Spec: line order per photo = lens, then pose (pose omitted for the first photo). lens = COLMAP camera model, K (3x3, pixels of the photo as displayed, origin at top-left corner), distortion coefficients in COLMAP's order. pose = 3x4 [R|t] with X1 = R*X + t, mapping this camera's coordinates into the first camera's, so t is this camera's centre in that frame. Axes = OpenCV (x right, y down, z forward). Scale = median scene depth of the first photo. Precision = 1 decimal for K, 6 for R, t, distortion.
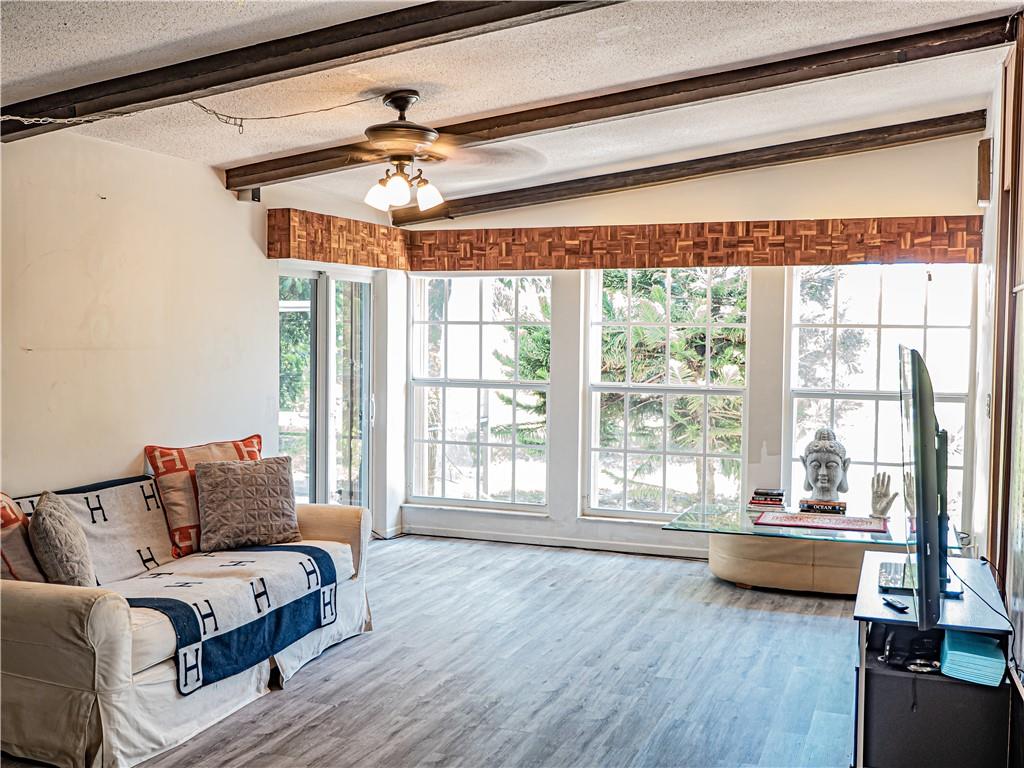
lens RADIAL K [[1131.2, 0, 512.0], [0, 1131.2, 383.1], [0, 0, 1]] dist [0.003120, 0.000000]
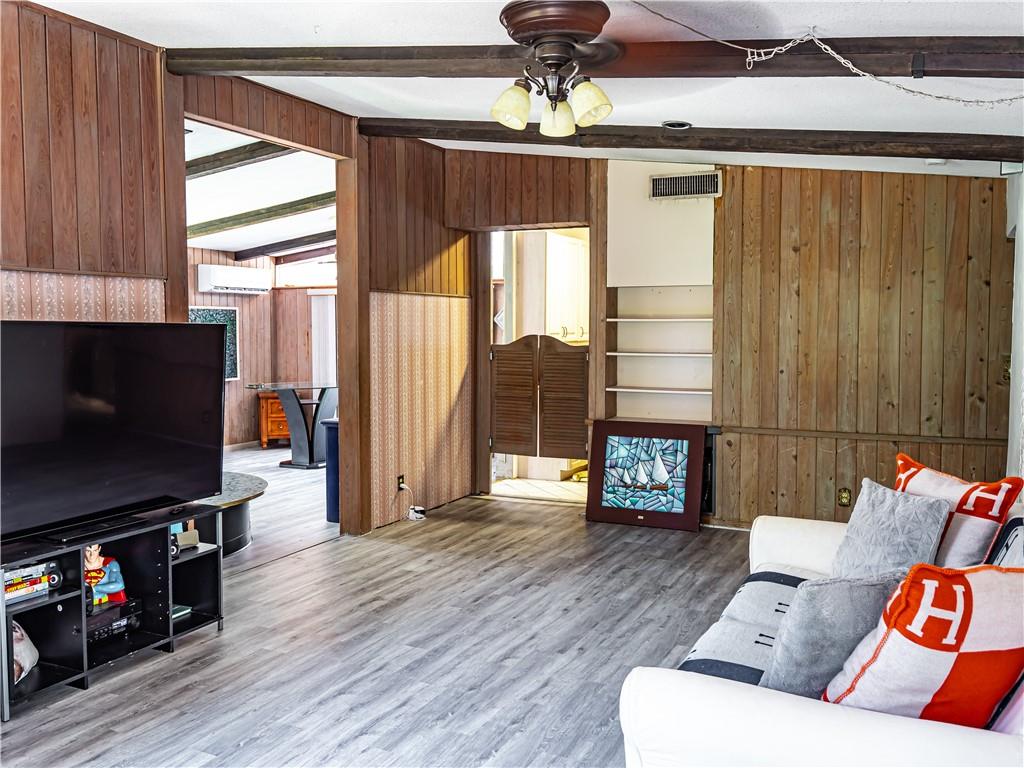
lens RADIAL K [[896.6, 0, 512.2], [0, 896.6, 383.1], [0, 0, 1]] dist [0.000140, -0.000992]
pose [[-0.995136, -0.016292, 0.097151, -0.144389], [-0.005203, 0.993545, 0.113315, -0.072113], [-0.098370, 0.112259, -0.988798, 1.737877]]
